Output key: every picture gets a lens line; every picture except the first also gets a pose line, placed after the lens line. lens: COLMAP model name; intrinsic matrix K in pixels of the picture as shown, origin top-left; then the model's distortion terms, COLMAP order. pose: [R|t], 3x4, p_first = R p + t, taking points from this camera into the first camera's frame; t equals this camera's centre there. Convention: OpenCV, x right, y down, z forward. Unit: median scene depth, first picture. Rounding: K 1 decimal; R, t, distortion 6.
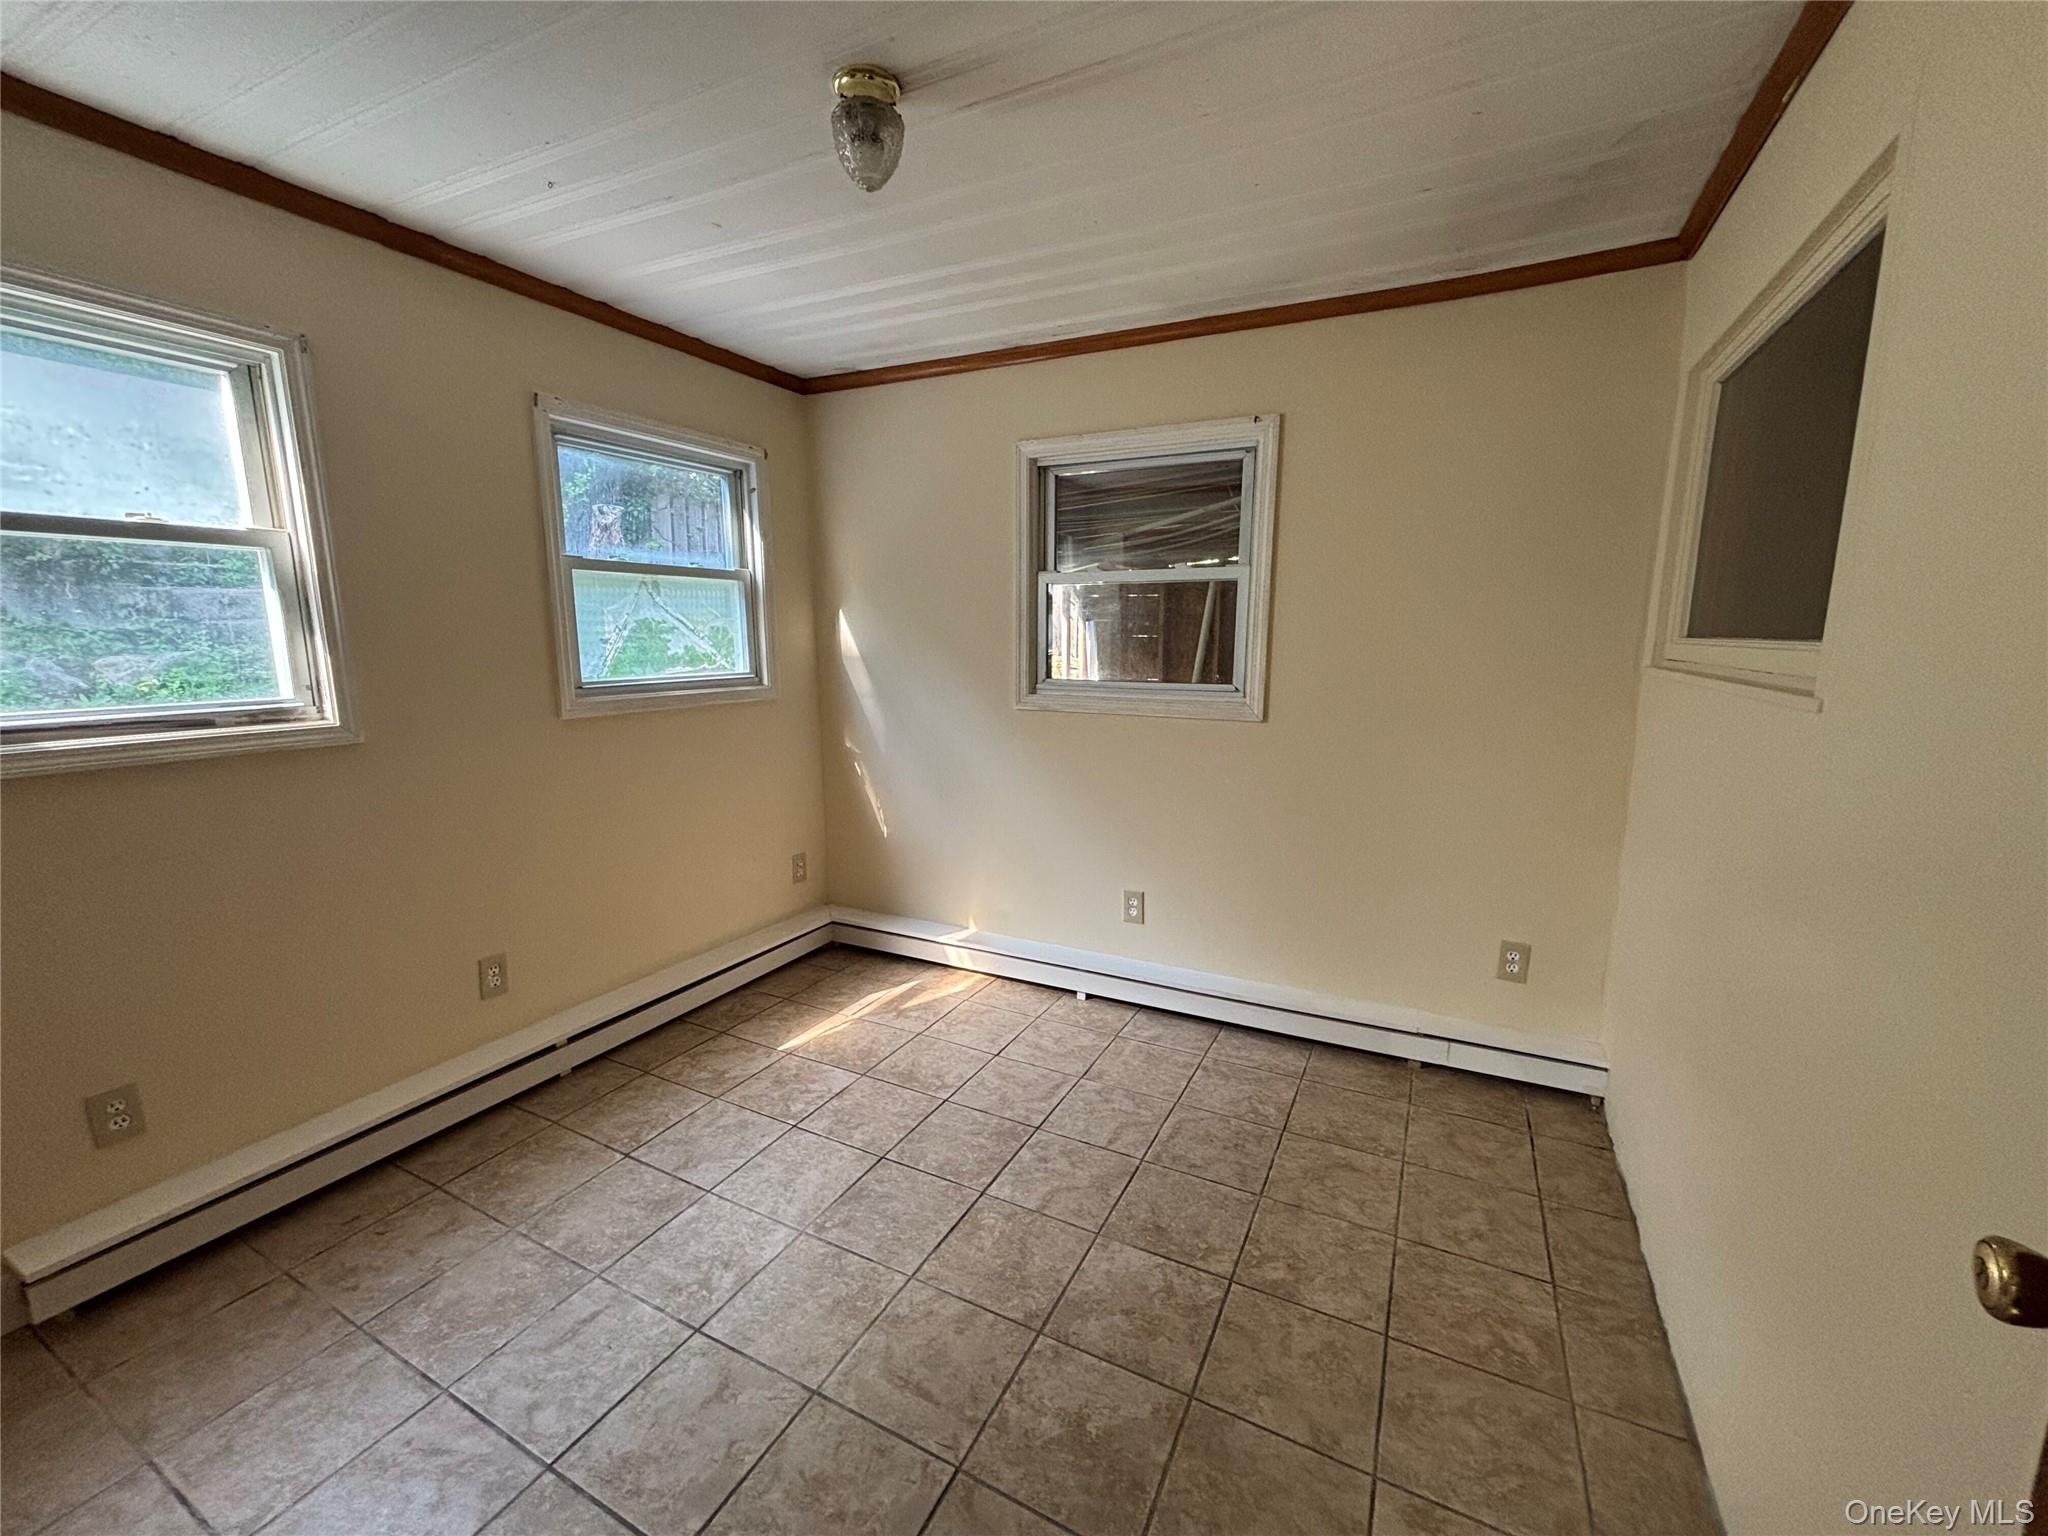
lens RADIAL K [[822.8, 0, 1028.6], [0, 822.8, 771.6], [0, 0, 1]] dist [0.002547, 0.000343]
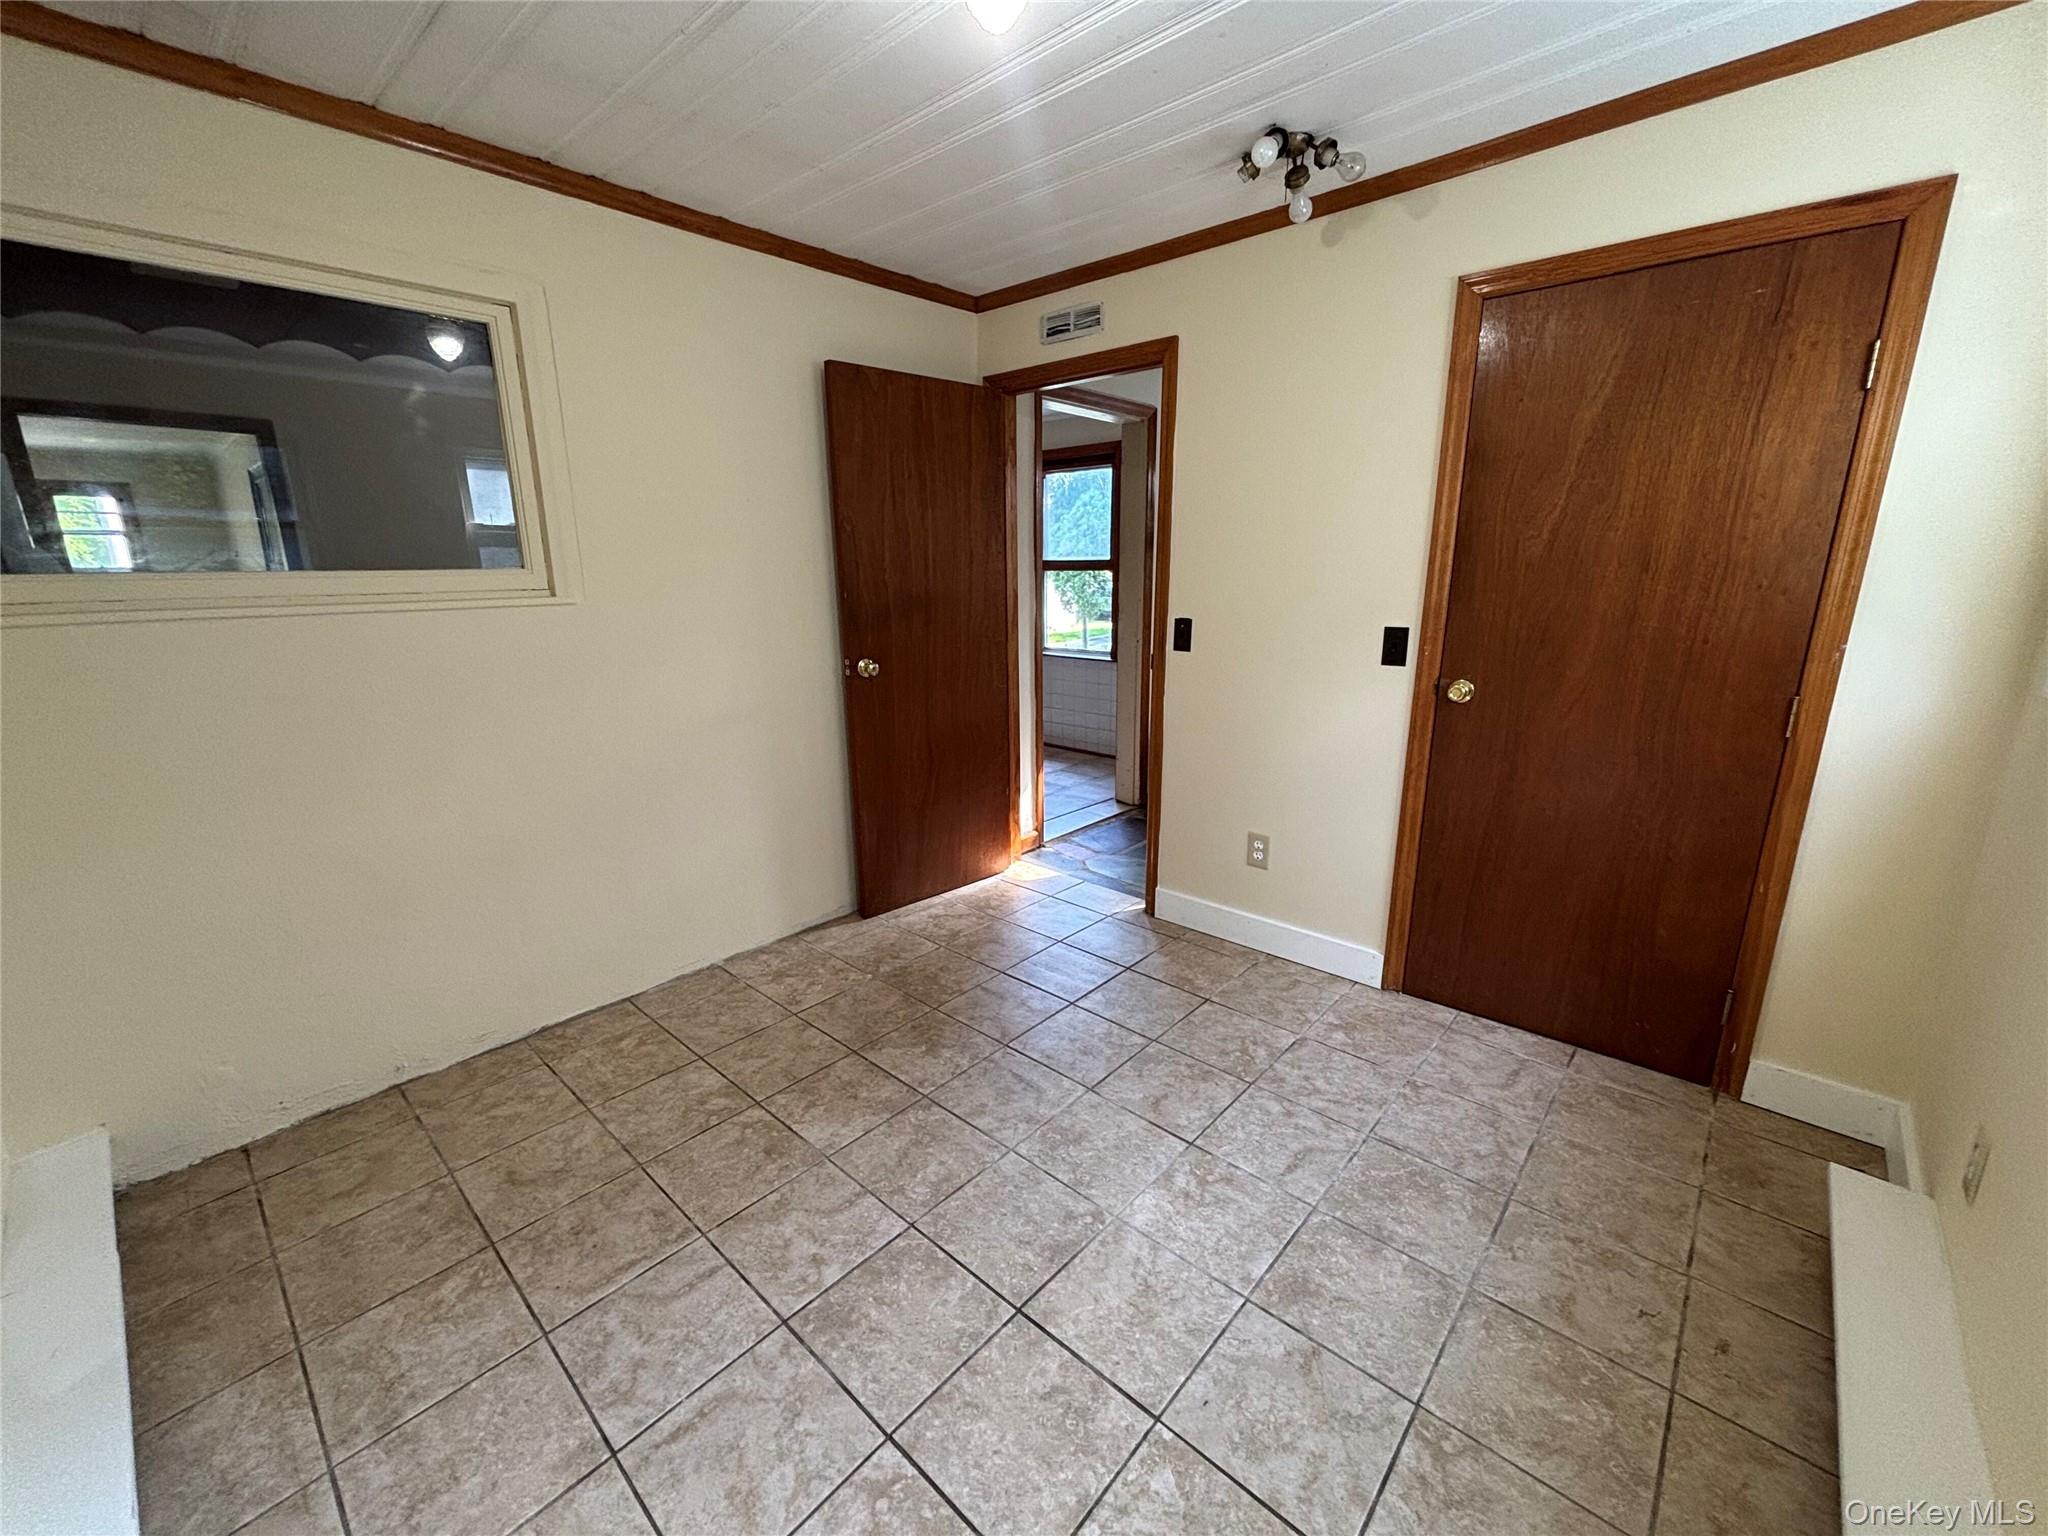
lens RADIAL K [[822.8, 0, 1028.6], [0, 822.8, 771.6], [0, 0, 1]] dist [0.002547, 0.000343]
pose [[-0.965791, -0.048674, 0.254714, -0.386306], [0.060027, 0.913588, 0.402185, -0.264859], [-0.252280, 0.403717, -0.879413, 1.617340]]
